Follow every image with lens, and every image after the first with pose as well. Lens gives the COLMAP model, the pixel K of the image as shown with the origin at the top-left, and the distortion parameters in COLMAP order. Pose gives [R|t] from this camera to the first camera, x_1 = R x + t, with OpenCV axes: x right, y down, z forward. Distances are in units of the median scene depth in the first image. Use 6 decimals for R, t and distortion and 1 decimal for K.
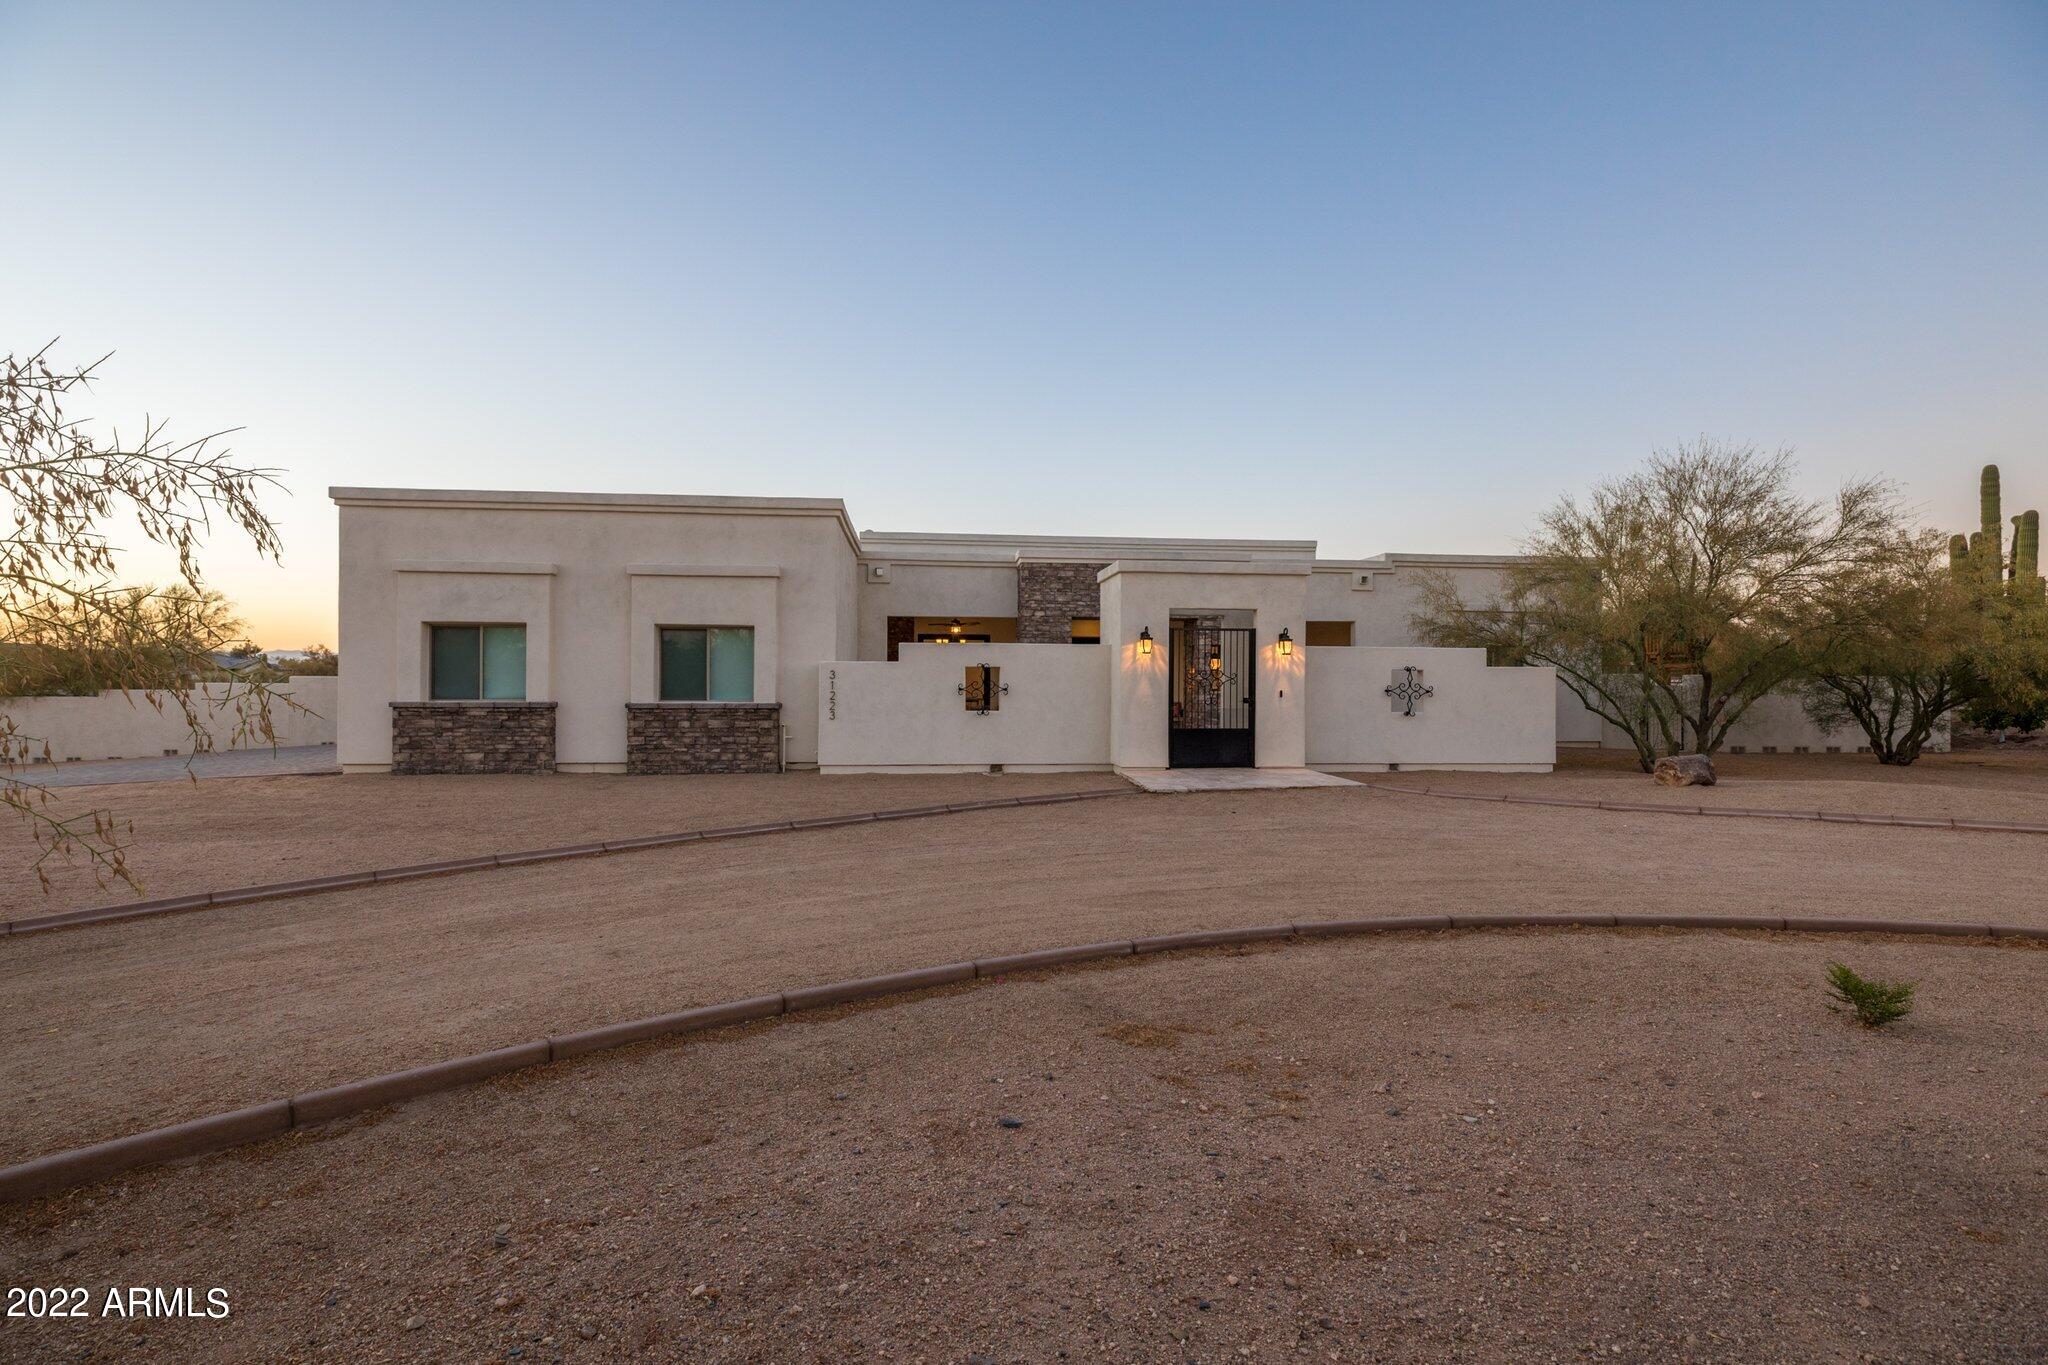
lens RADIAL K [[914.6, 0, 1004.3], [0, 914.6, 680.5], [0, 0, 1]] dist [0.010769, -0.000060]
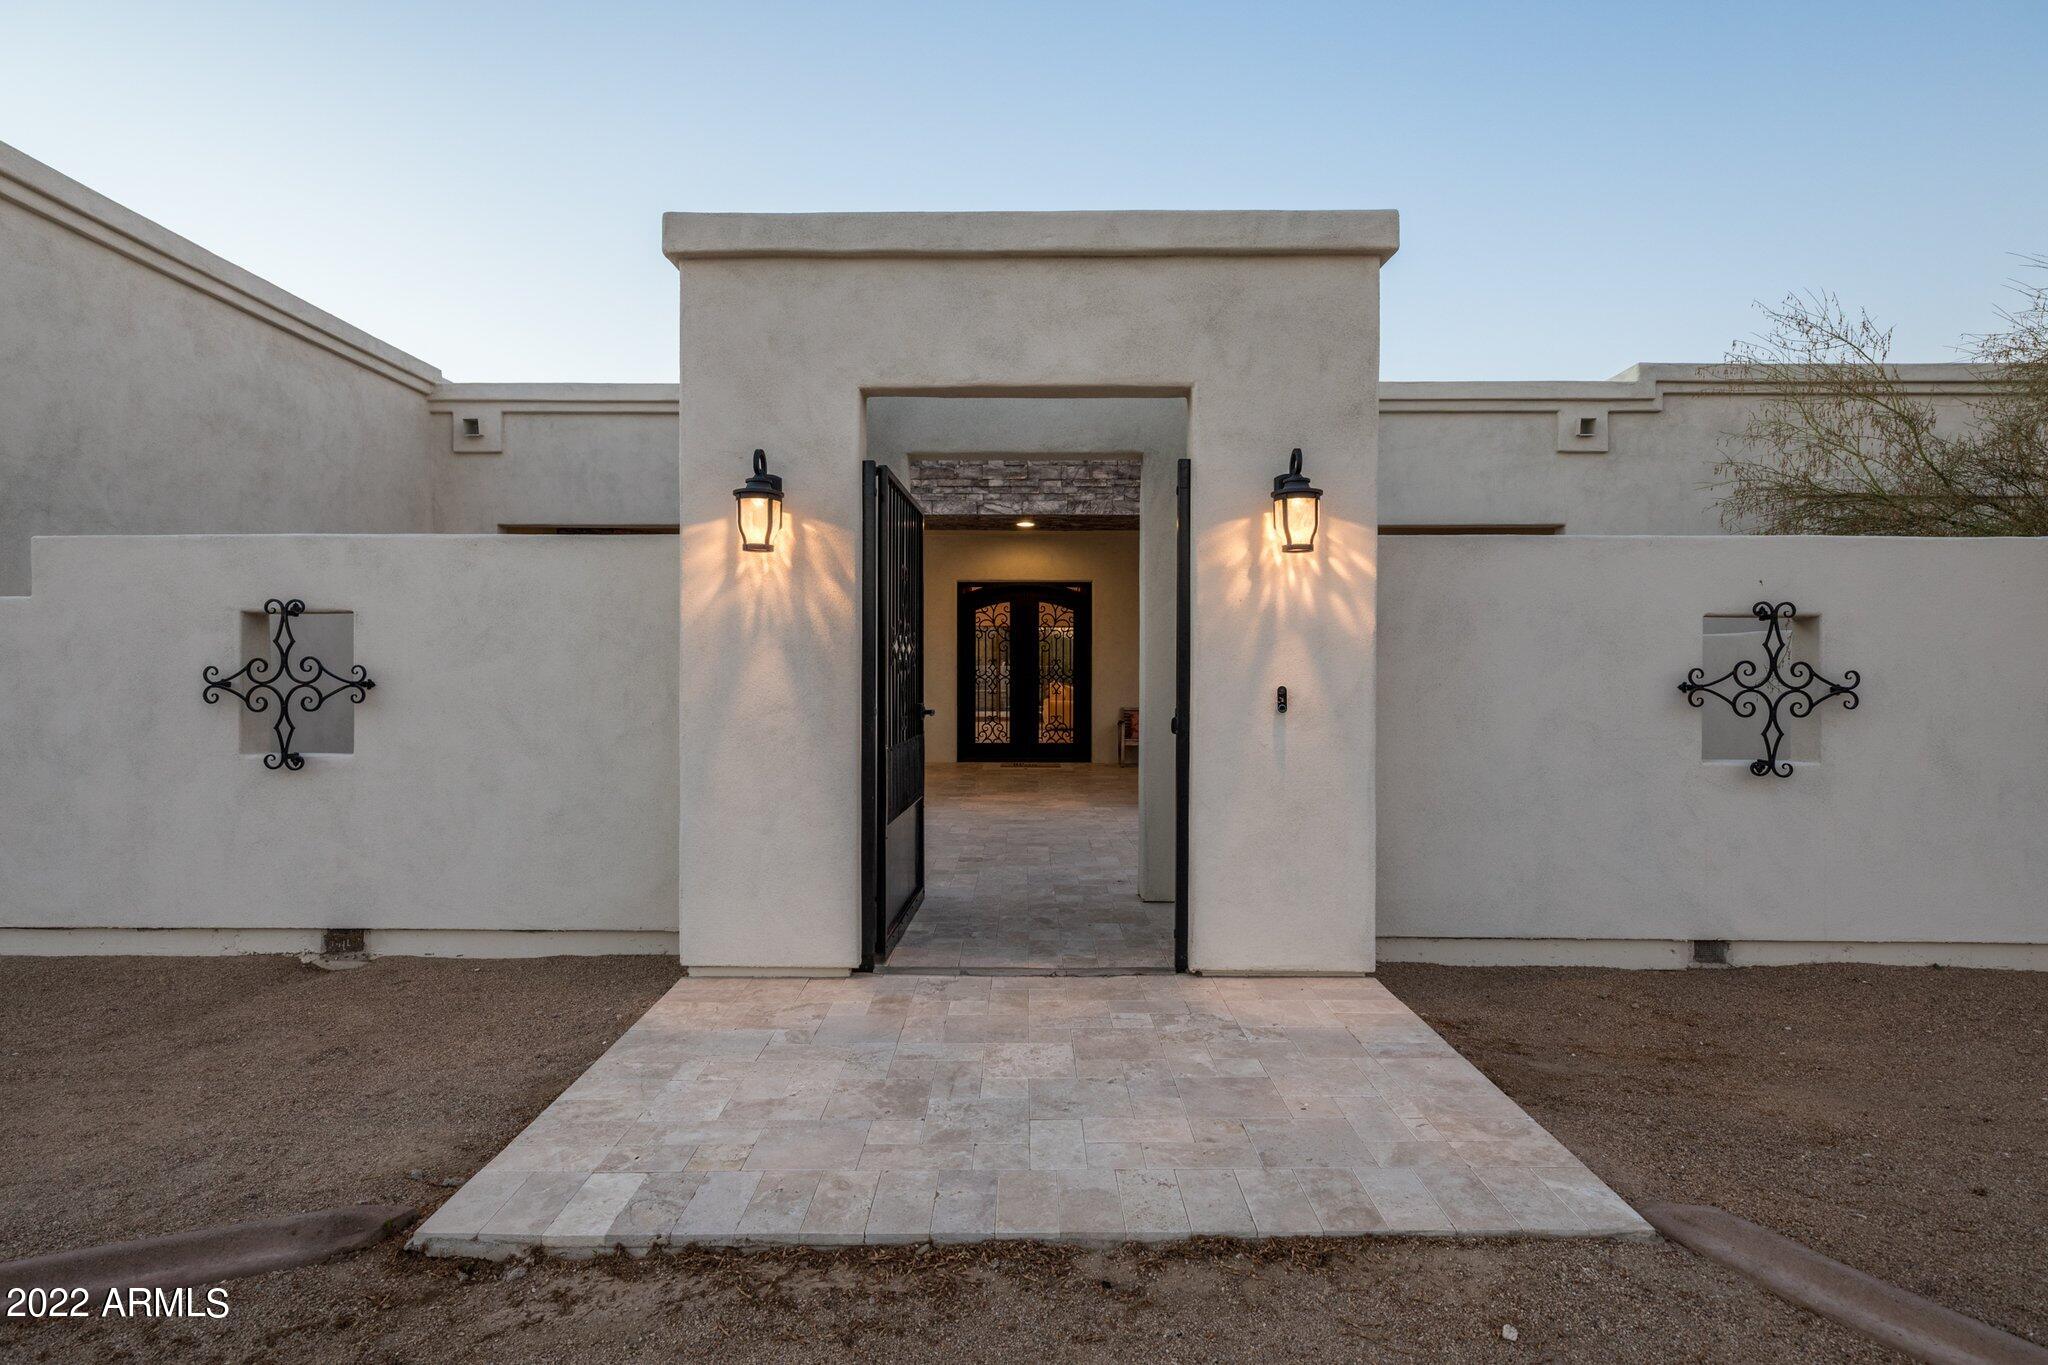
lens RADIAL K [[1079.8, 0, 1003.2], [0, 1079.8, 684.4], [0, 0, 1]] dist [-0.002996, -0.001356]
pose [[0.994134, -0.000738, -0.108155, 0.251396], [0.001913, 0.999940, 0.010752, 0.006374], [0.108141, -0.010896, 0.994076, 0.668303]]
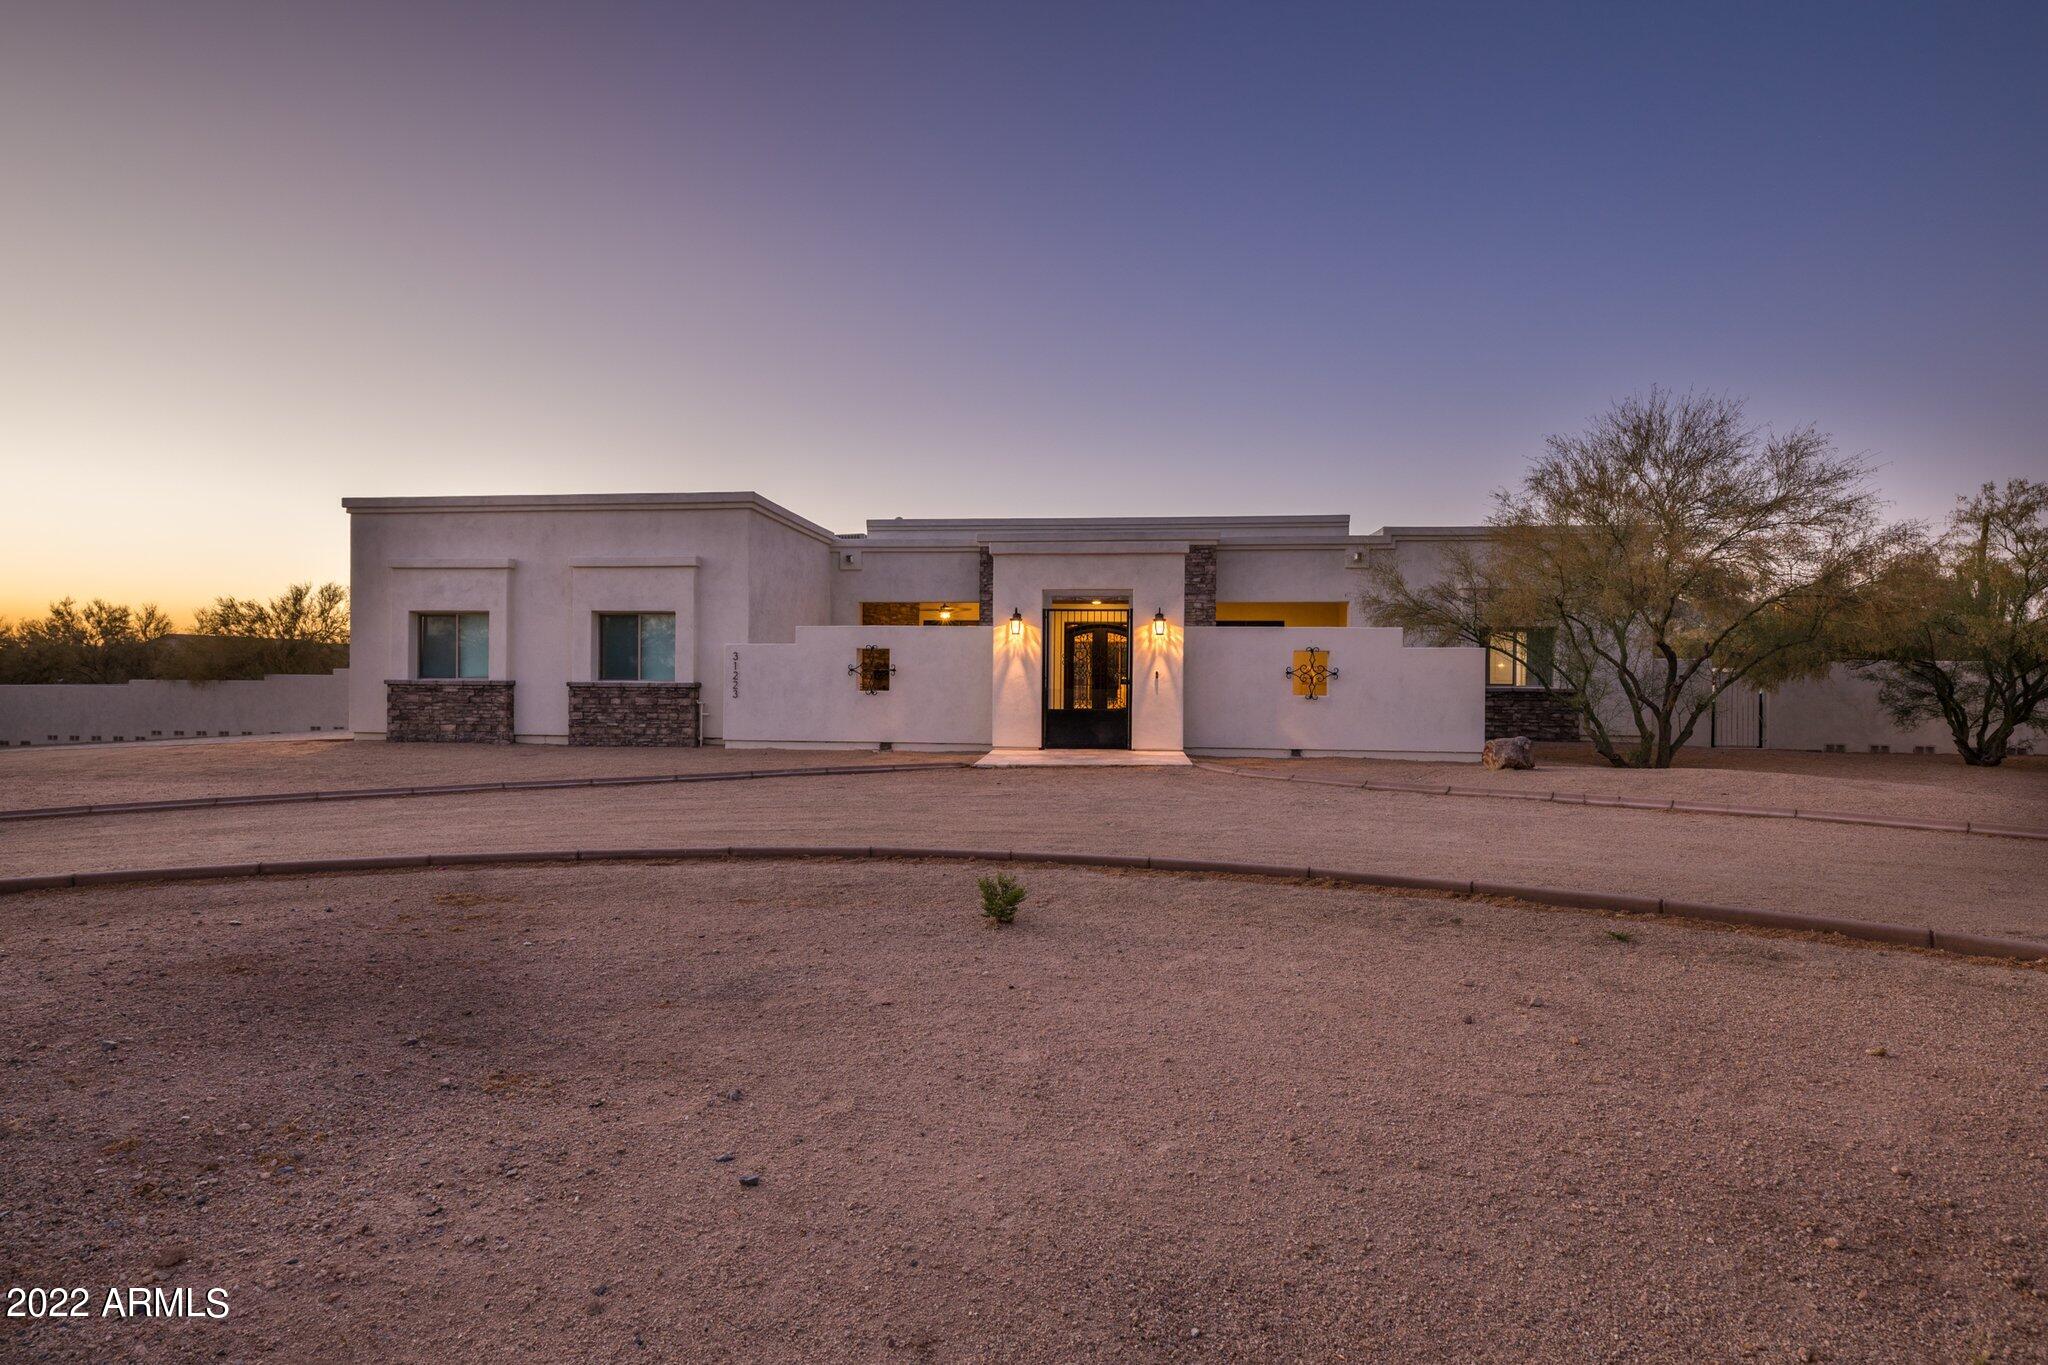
lens RADIAL K [[994.0, 0, 1001.9], [0, 994.0, 683.2], [0, 0, 1]] dist [0.000879, 0.000107]
pose [[0.978476, 0.004278, -0.206317, 0.353911], [-0.002759, 0.999967, 0.007649, 0.015454], [0.206343, -0.006915, 0.978455, -0.077314]]
